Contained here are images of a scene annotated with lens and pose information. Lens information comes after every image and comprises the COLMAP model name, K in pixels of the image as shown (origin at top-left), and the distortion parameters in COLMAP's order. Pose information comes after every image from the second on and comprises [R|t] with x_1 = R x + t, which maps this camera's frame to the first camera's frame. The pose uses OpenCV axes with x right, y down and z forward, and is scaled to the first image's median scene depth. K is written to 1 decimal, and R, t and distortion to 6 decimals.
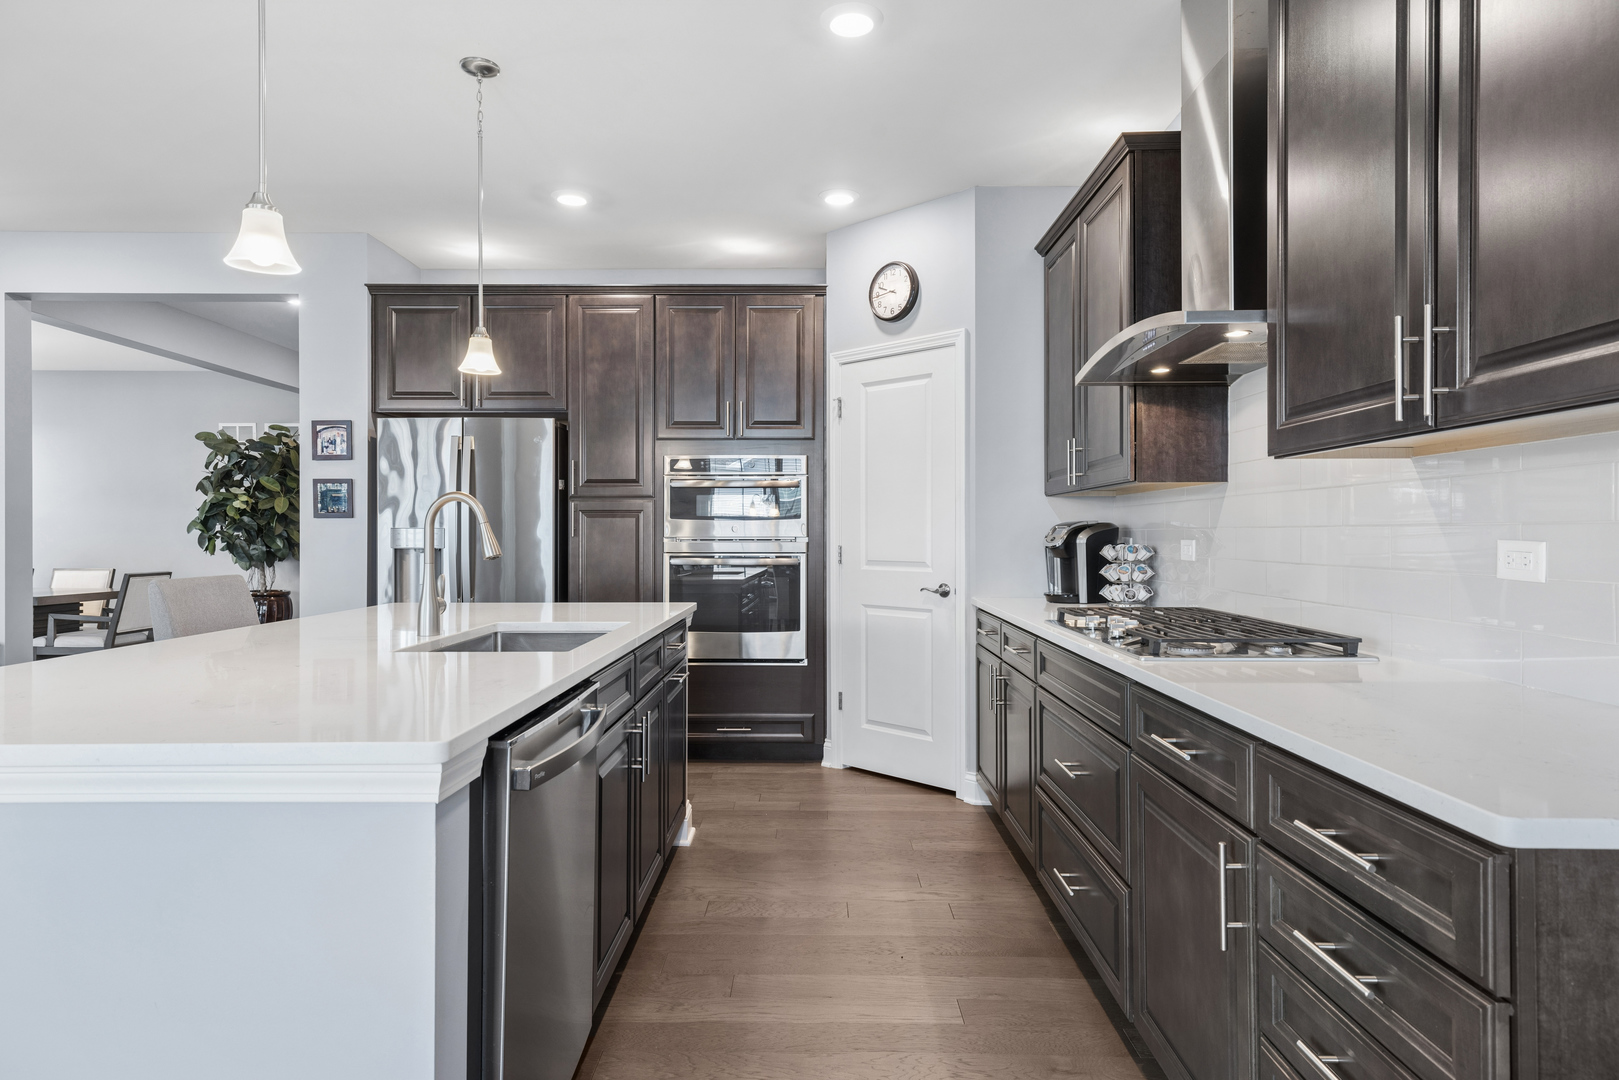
lens RADIAL K [[930.9, 0, 793.3], [0, 930.9, 533.5], [0, 0, 1]] dist [0.020547, -0.000180]
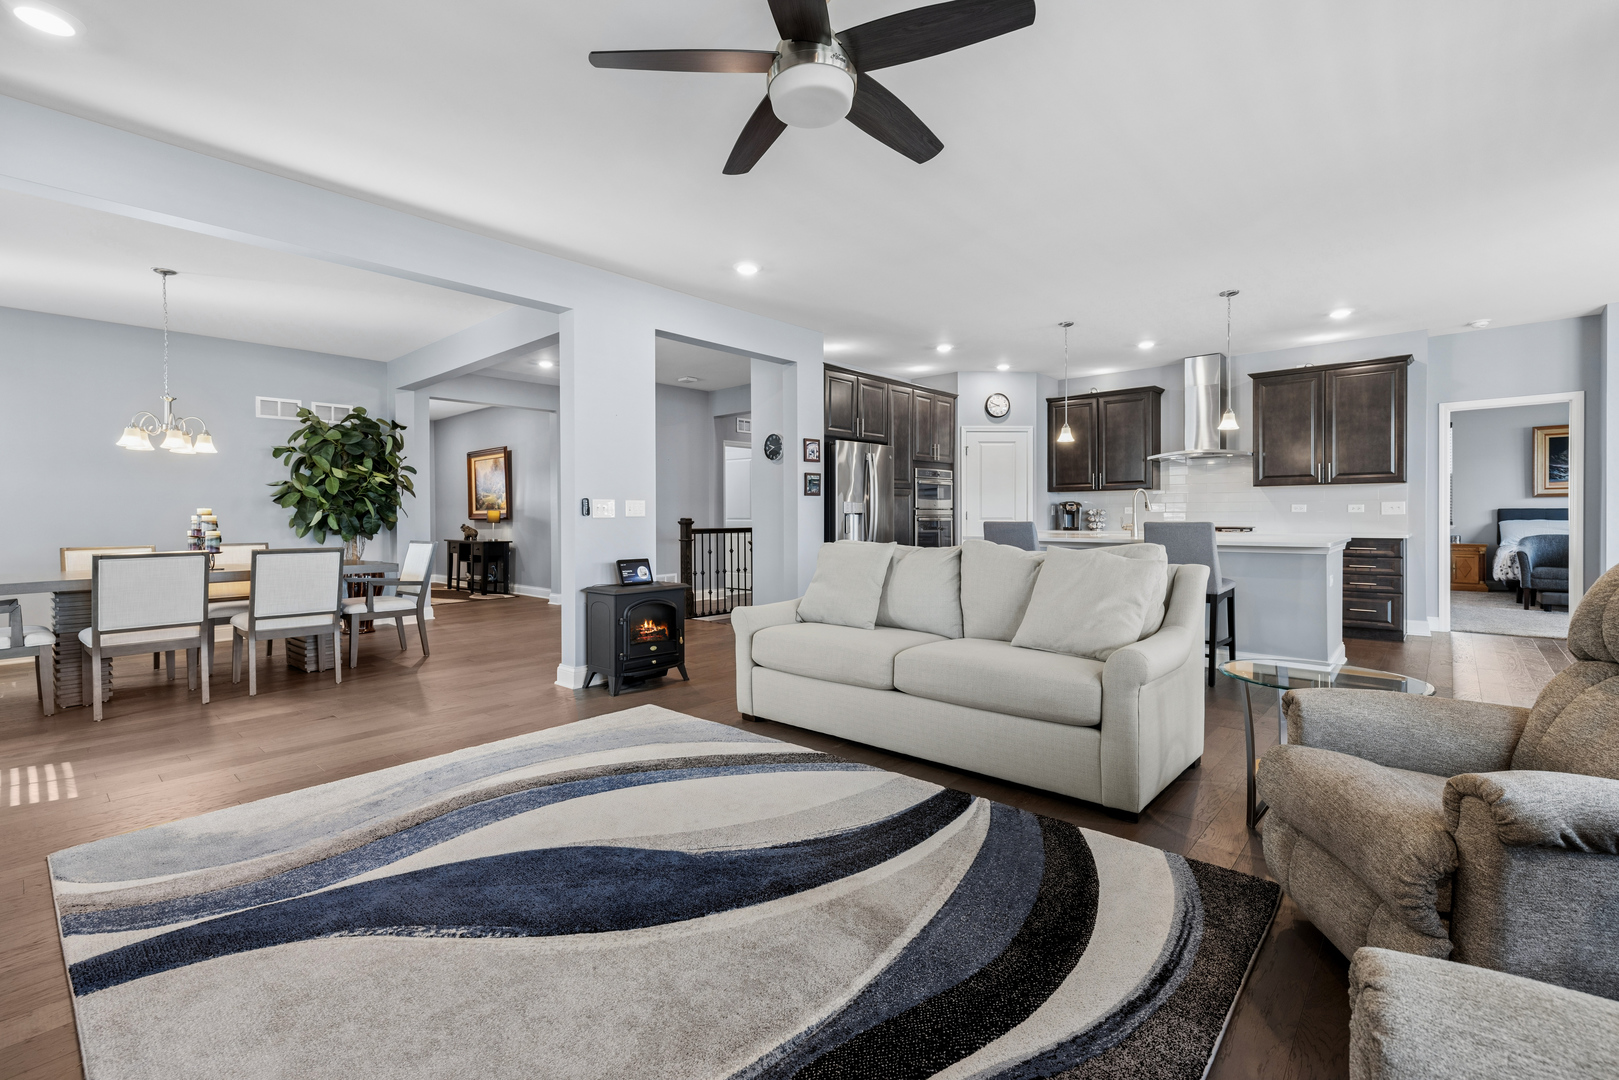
lens RADIAL K [[702.1, 0, 803.4], [0, 702.1, 524.2], [0, 0, 1]] dist [0.026405, 0.000409]
pose [[0.655567, -0.014738, 0.754993, -1.515617], [0.005517, 0.999876, 0.014728, 0.016462], [-0.755117, -0.005490, 0.655567, 0.177538]]
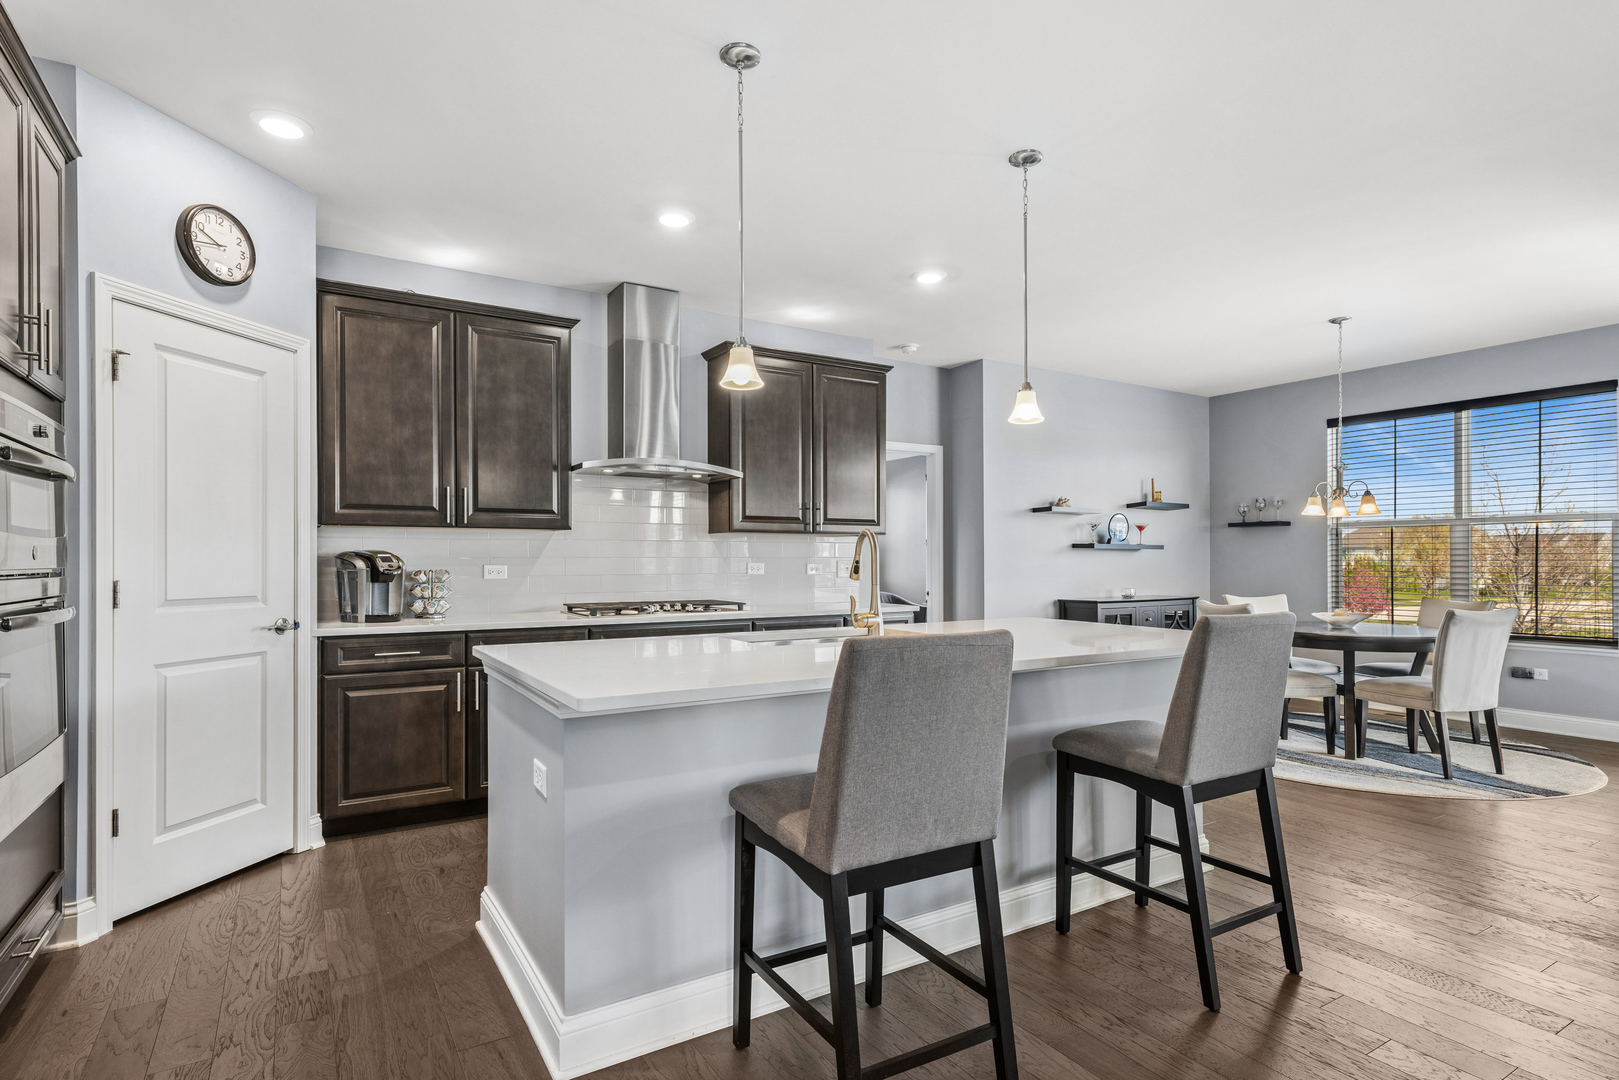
lens RADIAL K [[838.0, 0, 822.7], [0, 838.0, 547.6], [0, 0, 1]] dist [0.007673, 0.000833]
pose [[-0.553160, 0.009766, 0.833018, -0.704813], [-0.002477, 0.999908, -0.013367, -0.003202], [-0.833071, -0.009457, -0.553085, 0.918752]]
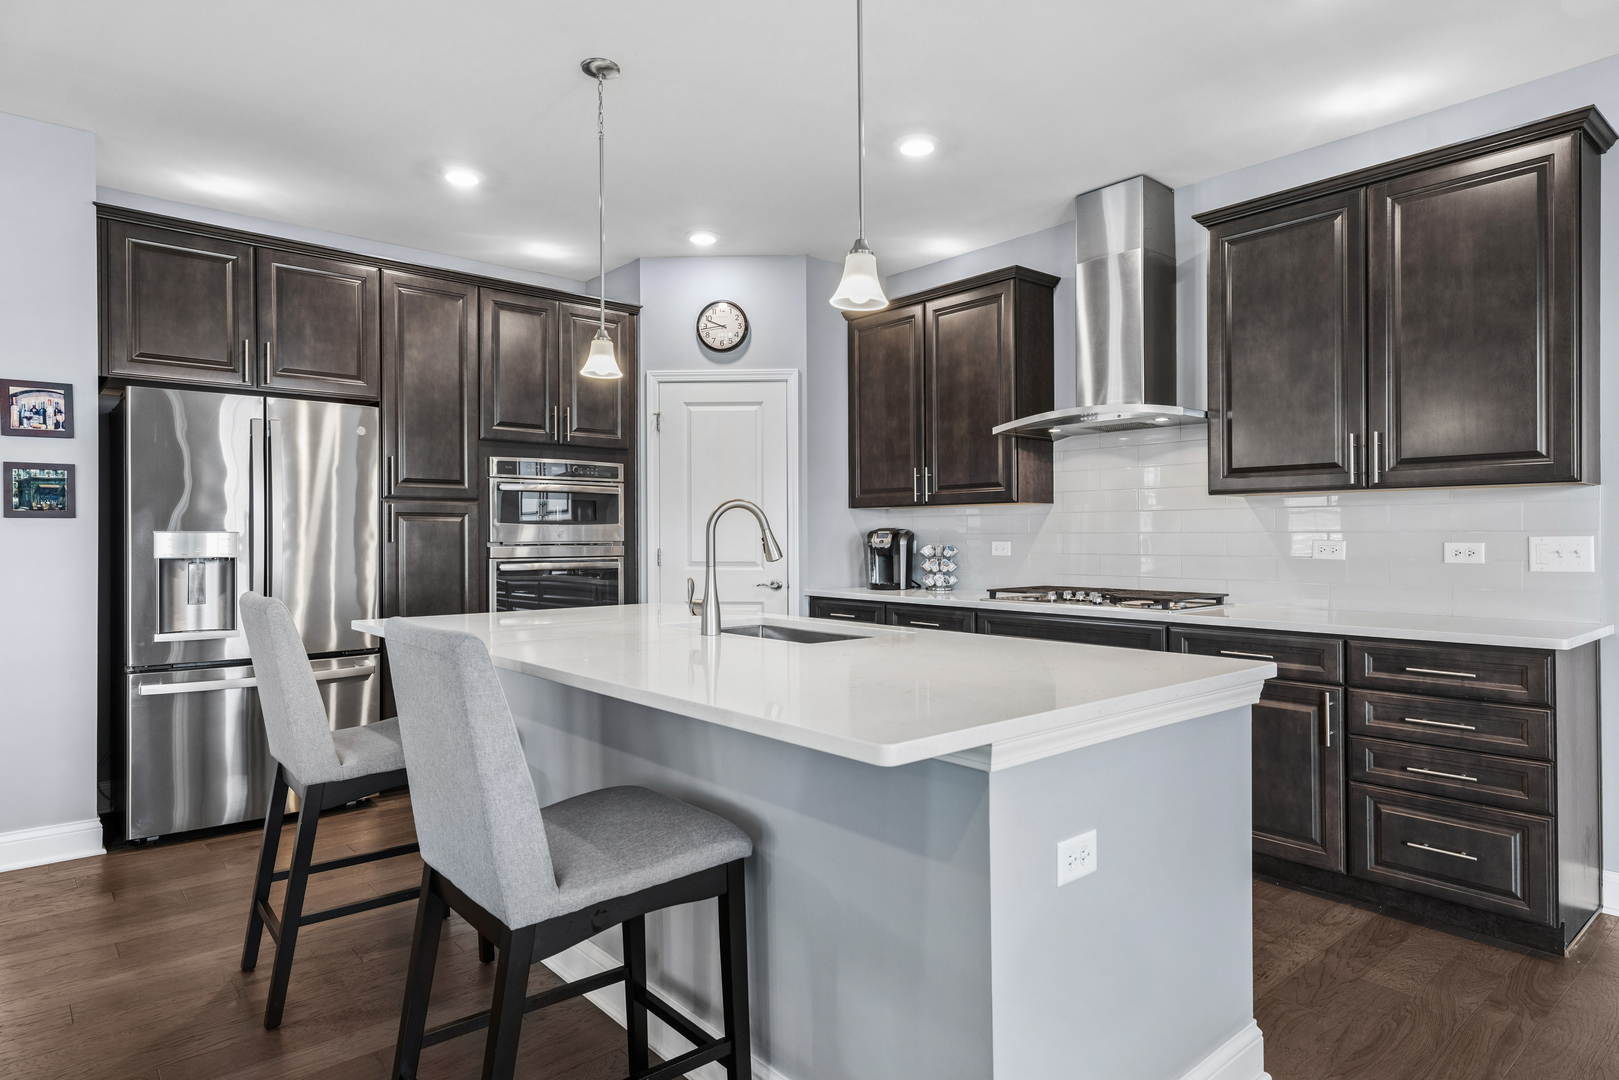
lens RADIAL K [[930.9, 0, 792.7], [0, 930.9, 534.8], [0, 0, 1]] dist [0.020547, -0.000180]
pose [[0.752248, -0.000218, 0.658880, -0.551964], [0.002151, 0.999995, -0.002124, -0.000950], [-0.658877, 0.003015, 0.752245, 0.080697]]
